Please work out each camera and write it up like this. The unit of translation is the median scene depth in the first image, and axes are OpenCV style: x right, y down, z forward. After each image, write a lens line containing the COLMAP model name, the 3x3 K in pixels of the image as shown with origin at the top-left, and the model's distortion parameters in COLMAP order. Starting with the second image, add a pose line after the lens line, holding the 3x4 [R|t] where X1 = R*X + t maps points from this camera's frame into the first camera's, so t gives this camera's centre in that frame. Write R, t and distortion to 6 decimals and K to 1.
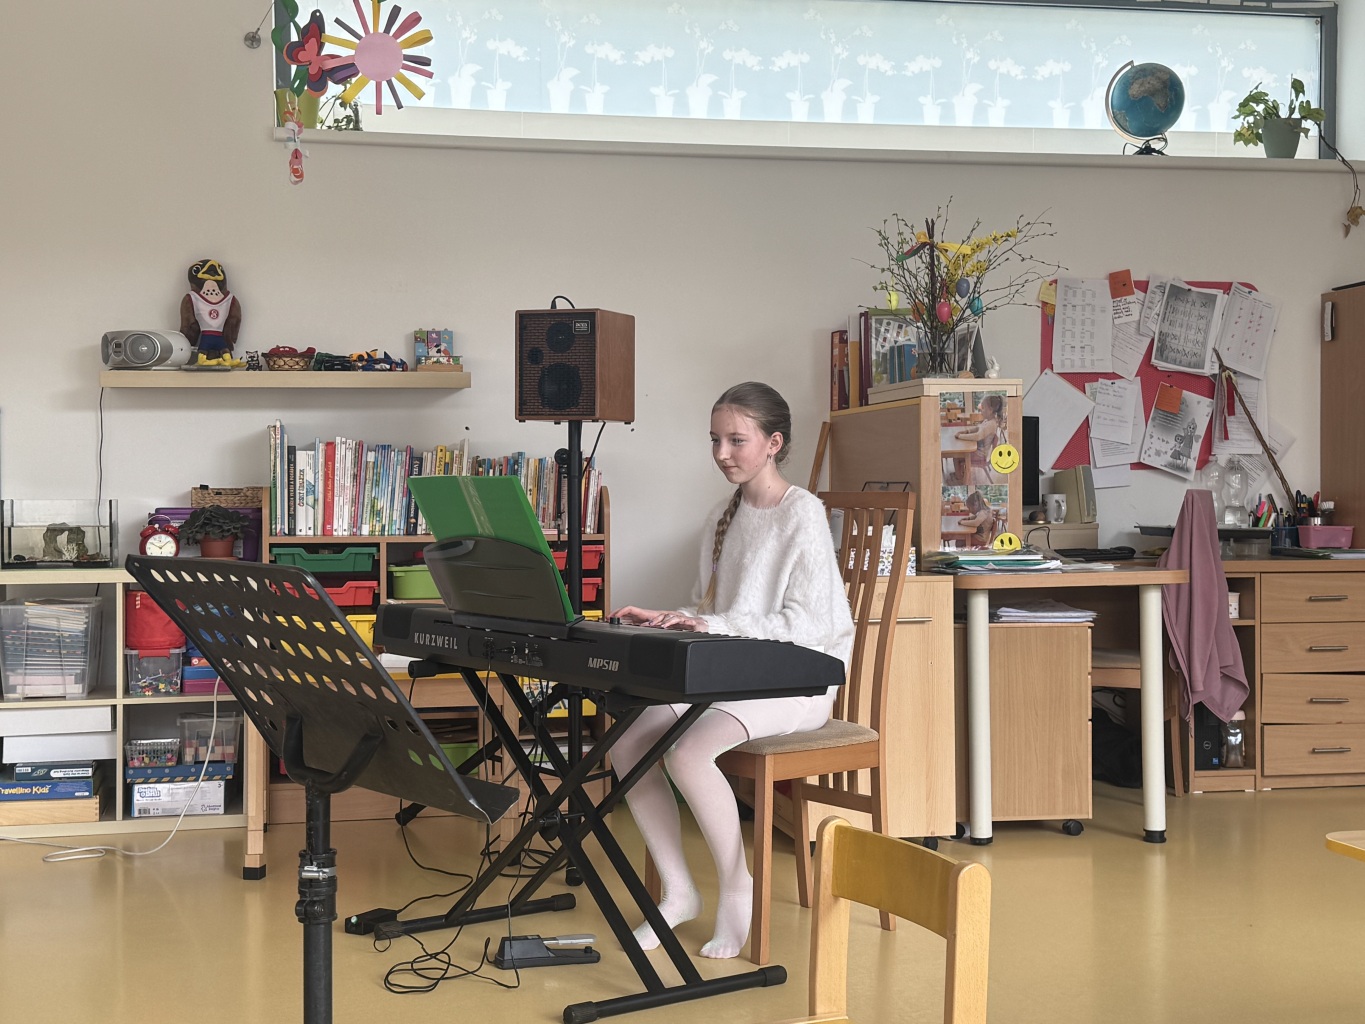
lens RADIAL K [[1842.0, 0, 682.7], [0, 1842.0, 527.6], [0, 0, 1]] dist [0.110081, 0.000000]
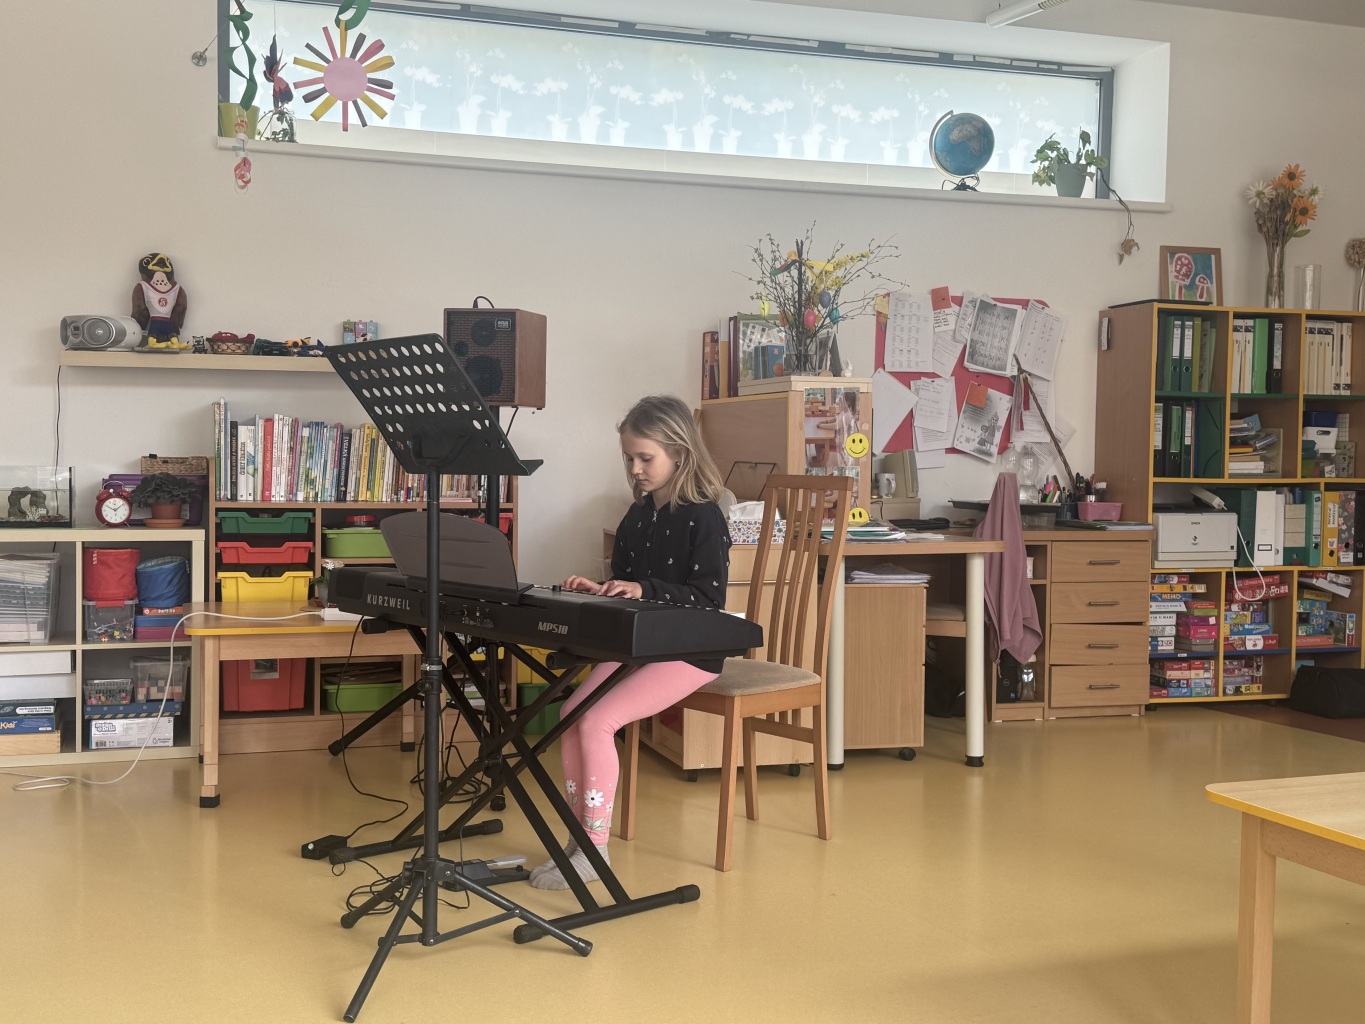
lens RADIAL K [[1525.6, 0, 677.6], [0, 1525.6, 530.3], [0, 0, 1]] dist [0.100649, 0.000000]
pose [[0.994174, 0.011657, 0.107156, -0.041495], [-0.014924, 0.999446, 0.029734, -0.009418], [-0.106750, -0.031160, 0.993797, 0.033353]]
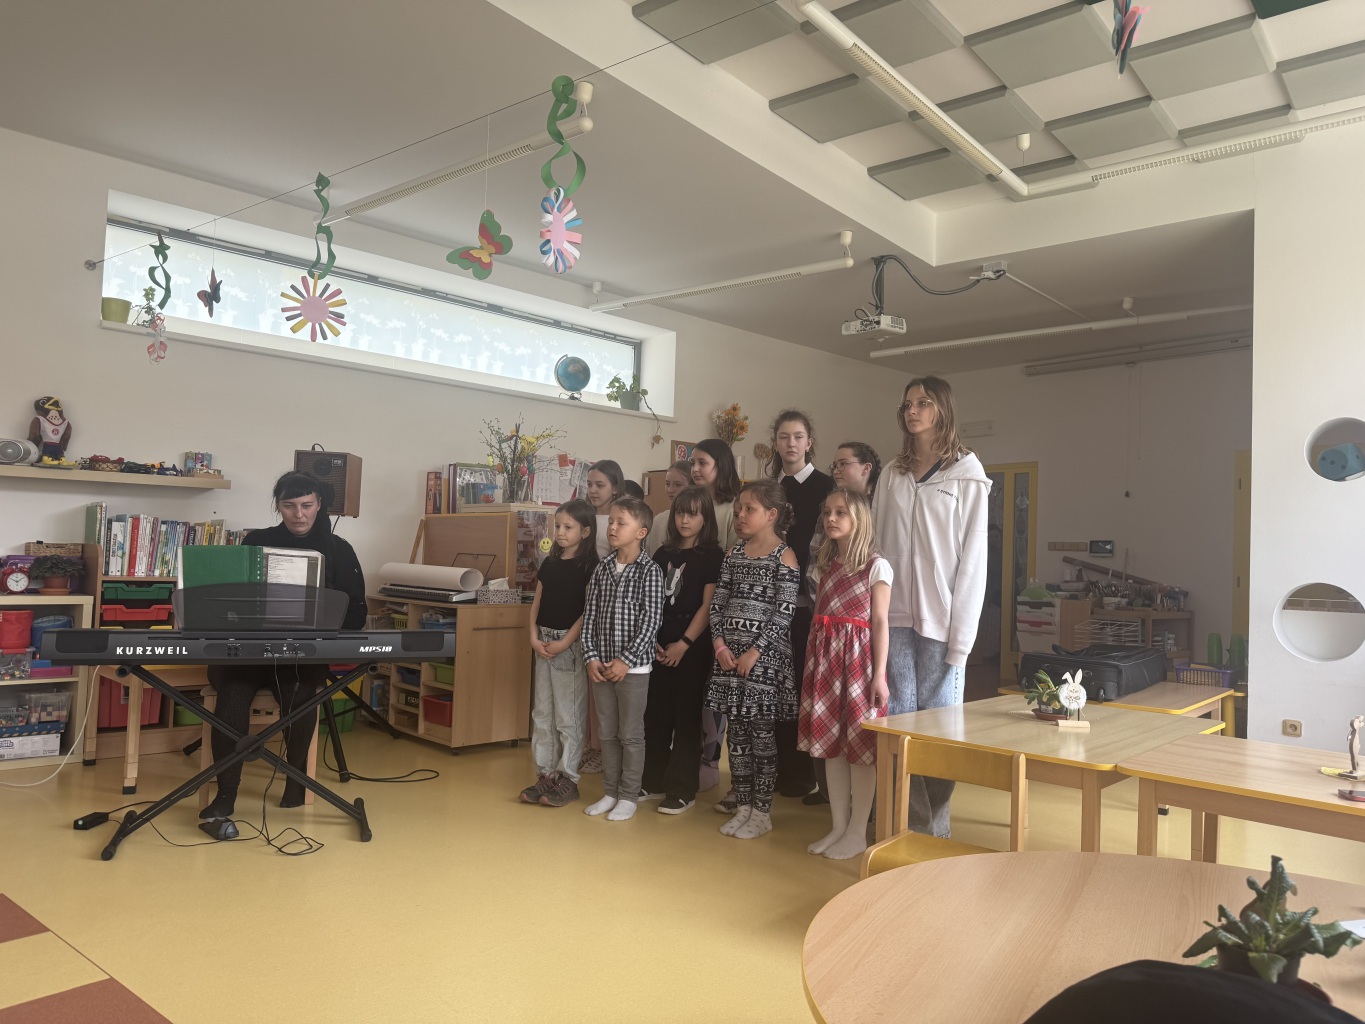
lens RADIAL K [[965.7, 0, 679.6], [0, 965.7, 521.4], [0, 0, 1]] dist [0.073403, -0.086576]
pose [[0.852674, 0.053072, 0.519741, -0.229196], [-0.026473, 0.997938, -0.058471, -0.005657], [-0.521773, 0.036098, 0.852320, 0.027718]]
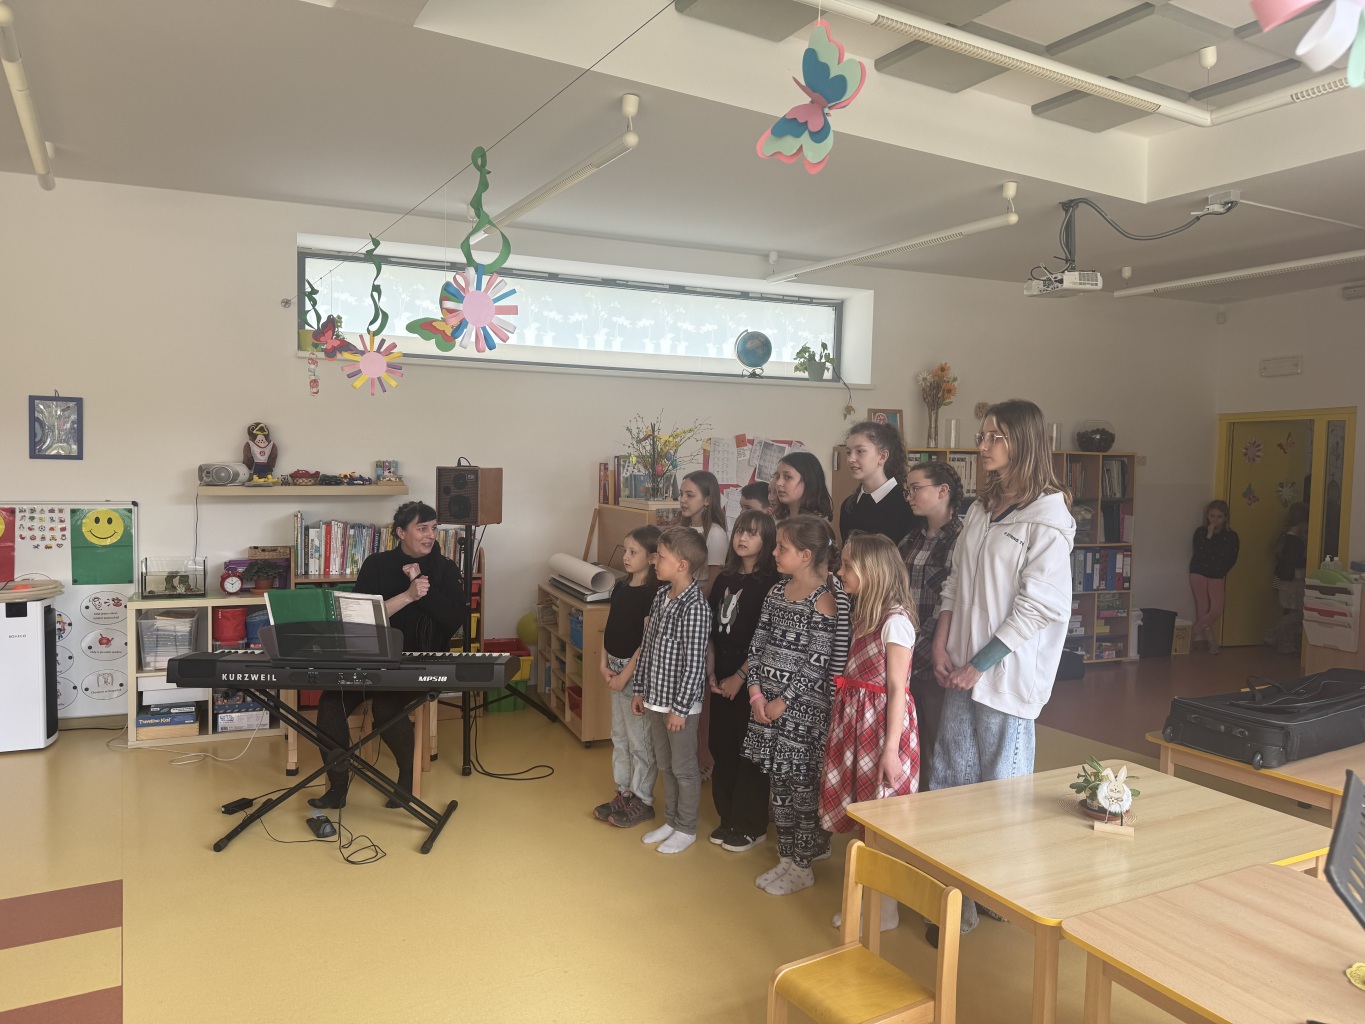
lens RADIAL K [[965.7, 0, 685.9], [0, 965.7, 520.3], [0, 0, 1]] dist [0.073403, -0.086576]
pose [[0.981258, 0.010272, 0.192423, -0.027273], [-0.018156, 0.999064, 0.039253, -0.094420], [-0.191839, -0.042011, 0.980527, -0.026158]]
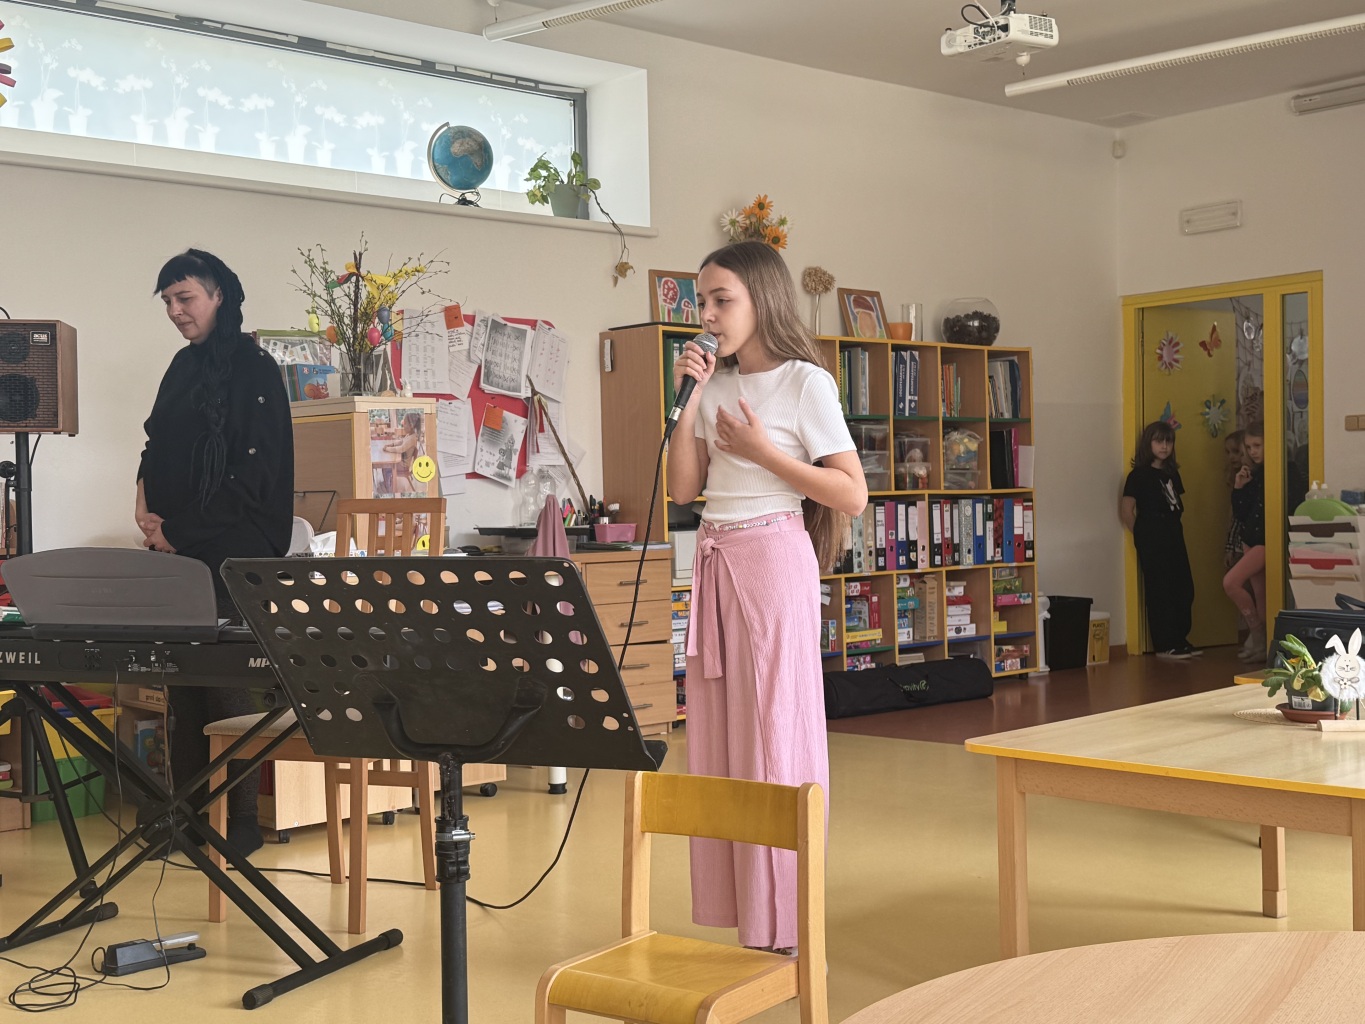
lens RADIAL K [[1731.2, 0, 681.1], [0, 1731.2, 523.1], [0, 0, 1]] dist [0.115835, 0.000000]
pose [[0.861262, -0.023350, 0.507625, -0.210745], [0.027740, 0.999615, -0.001083, 0.000978], [-0.507404, 0.015015, 0.861578, 0.010207]]
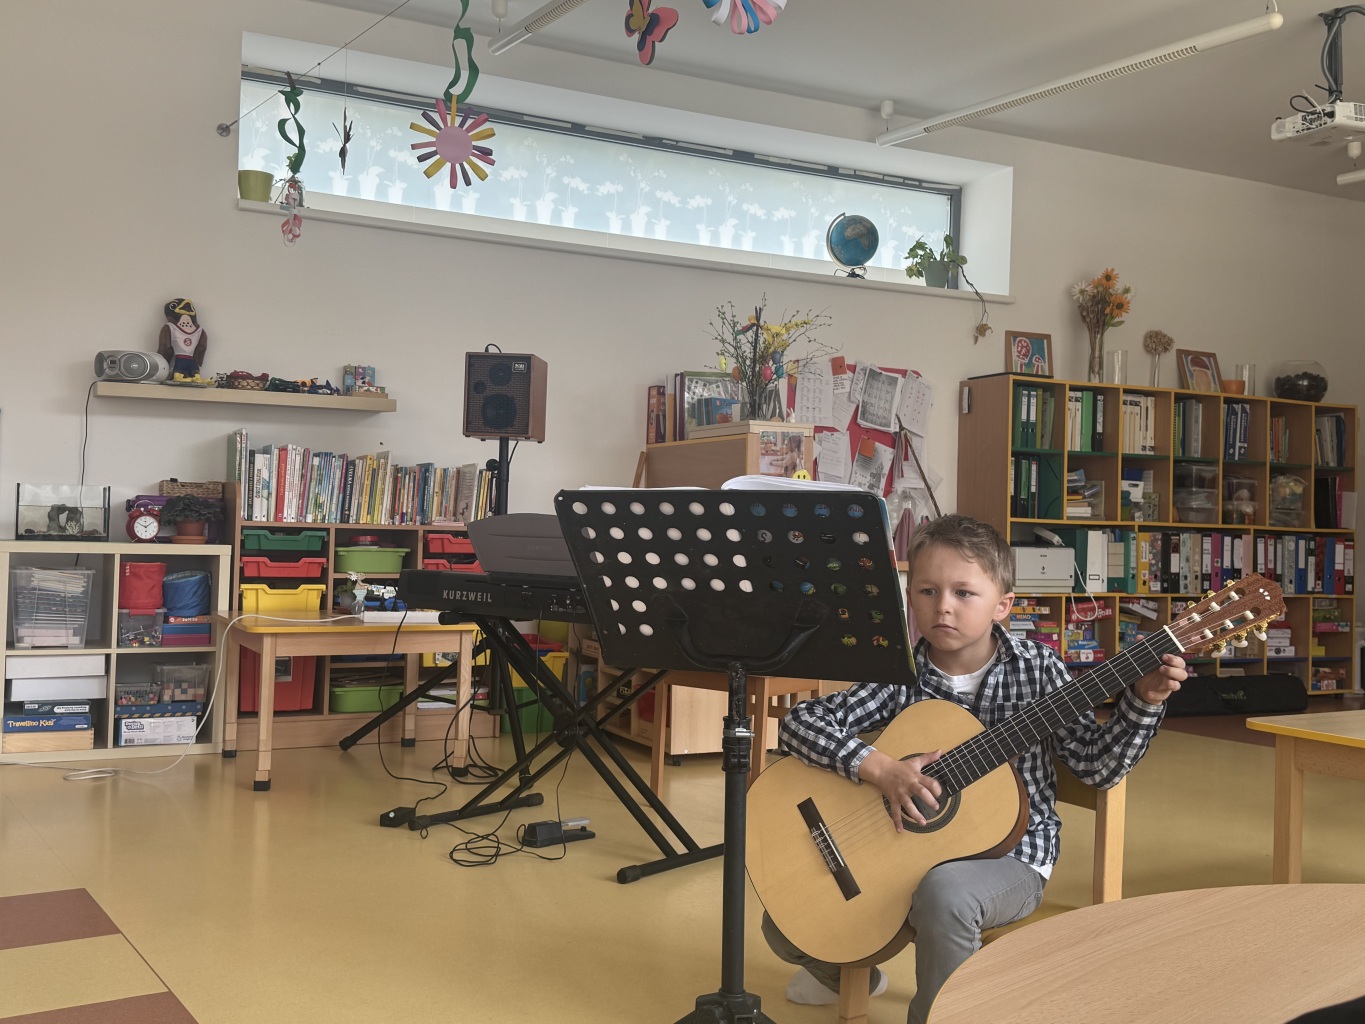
lens RADIAL K [[1348.9, 0, 667.1], [0, 1348.9, 509.0], [0, 0, 1]] dist [0.124497, 0.000000]
pose [[0.966392, 0.033159, 0.254927, -0.172452], [-0.025059, 0.999075, -0.034960, 0.021281], [-0.255850, 0.027397, 0.966328, 0.030258]]
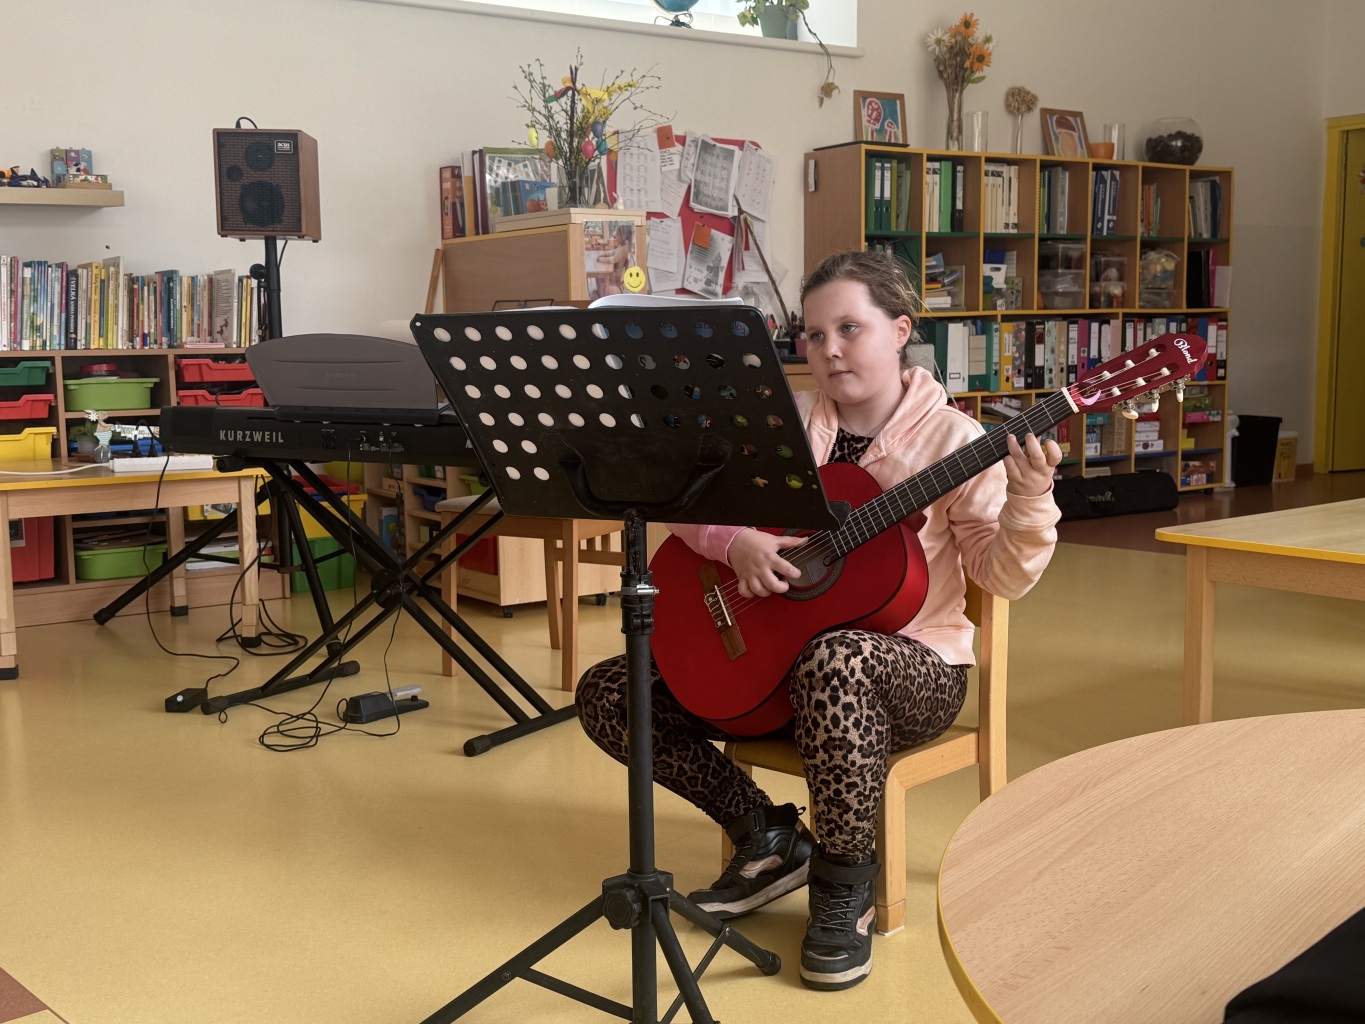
lens RADIAL K [[1565.6, 0, 681.5], [0, 1565.6, 538.6], [0, 0, 1]] dist [0.106089, 0.000000]
pose [[0.918148, -0.059662, 0.391719, -0.189934], [0.017590, 0.993762, 0.110129, 0.016972], [-0.395846, -0.094225, 0.913470, 0.041626]]
